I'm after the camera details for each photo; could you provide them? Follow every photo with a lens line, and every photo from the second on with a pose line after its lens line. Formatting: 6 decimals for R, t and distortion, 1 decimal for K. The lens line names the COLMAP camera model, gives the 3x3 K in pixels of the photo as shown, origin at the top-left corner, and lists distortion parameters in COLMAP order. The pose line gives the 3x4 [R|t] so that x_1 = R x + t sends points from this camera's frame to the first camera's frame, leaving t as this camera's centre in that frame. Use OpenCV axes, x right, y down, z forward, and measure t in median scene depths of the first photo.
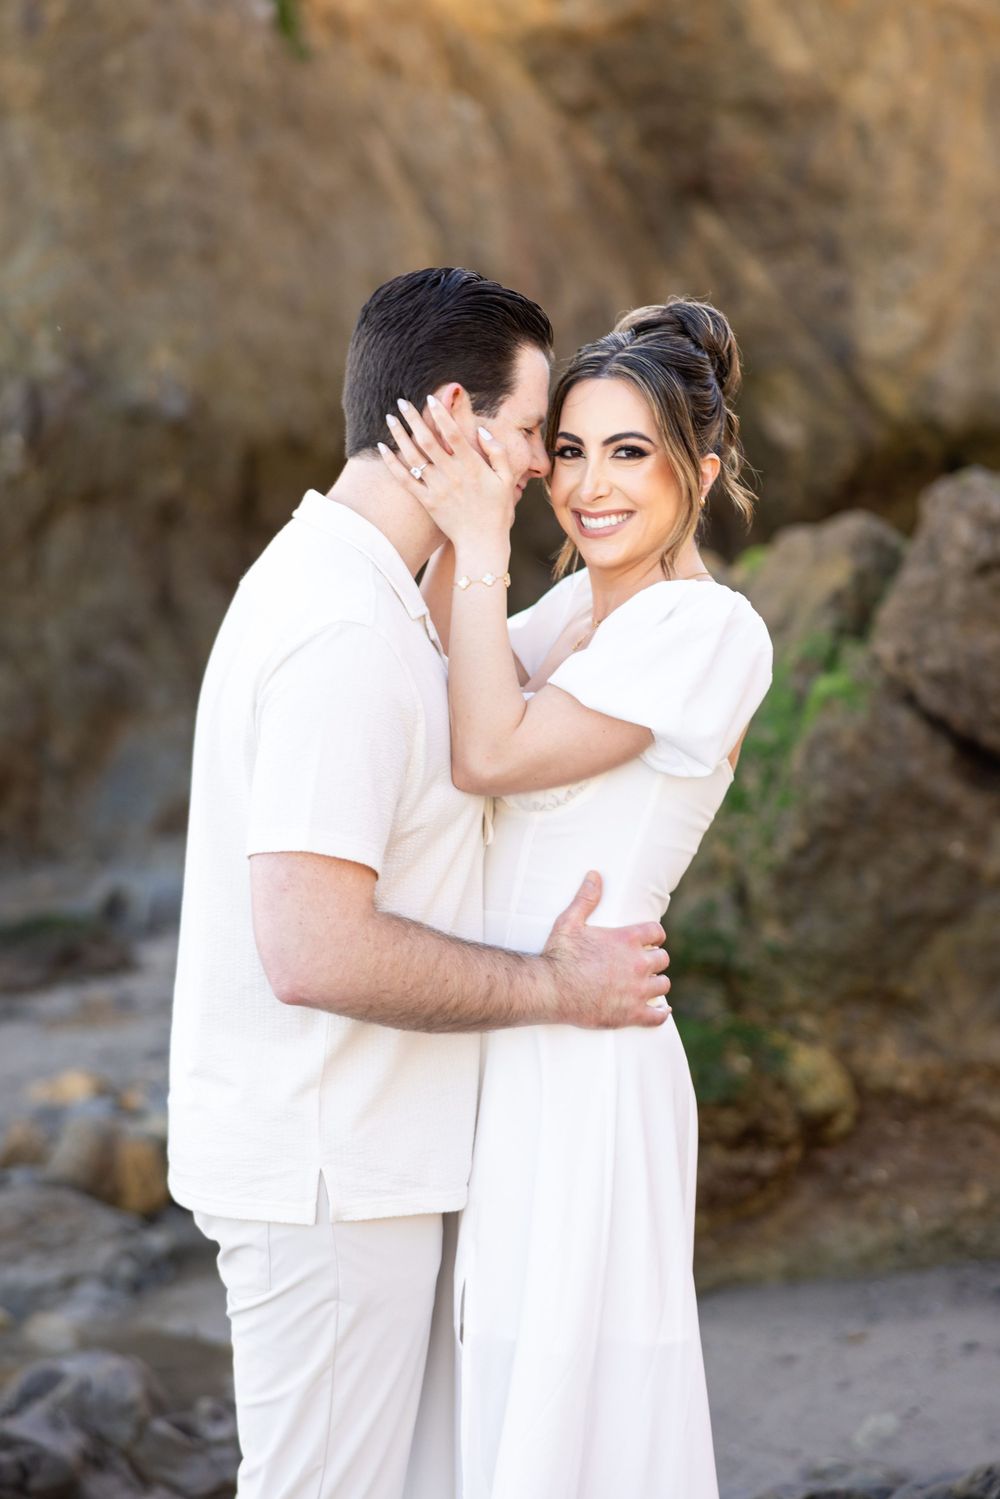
lens RADIAL K [[3288.6, 0, 500.4], [0, 3288.6, 743.3], [0, 0, 1]] dist [-0.007701, 0.000000]
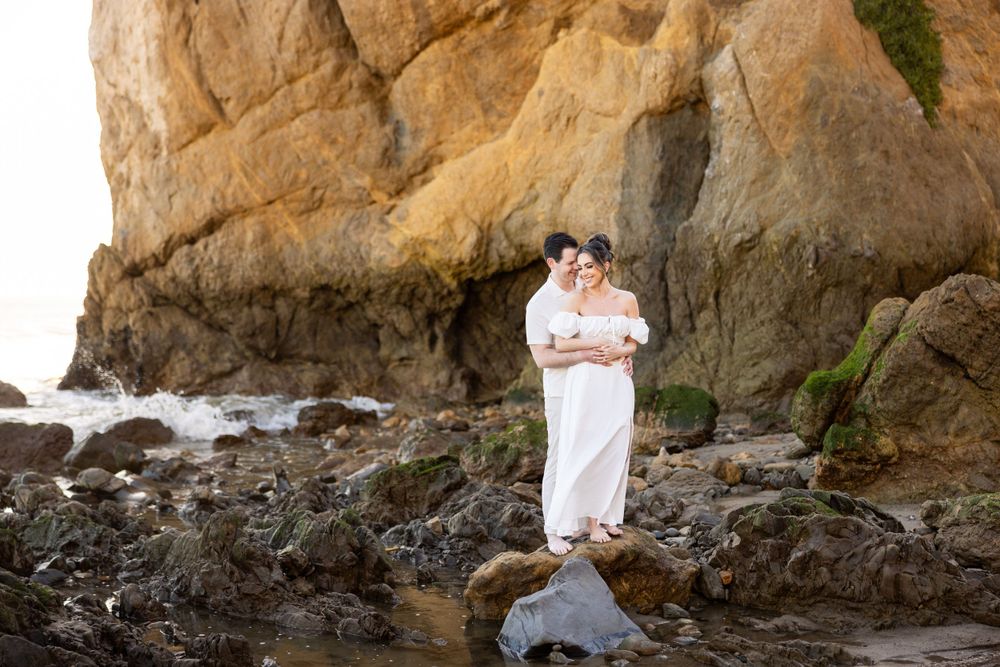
lens RADIAL K [[1432.2, 0, 500.1], [0, 1432.2, 335.3], [0, 0, 1]] dist [0.018957, 0.000000]
pose [[0.879001, 0.024407, -0.476195, 0.454665], [-0.044838, 0.998495, -0.031589, 0.050319], [0.474708, 0.049118, 0.878772, -0.539242]]
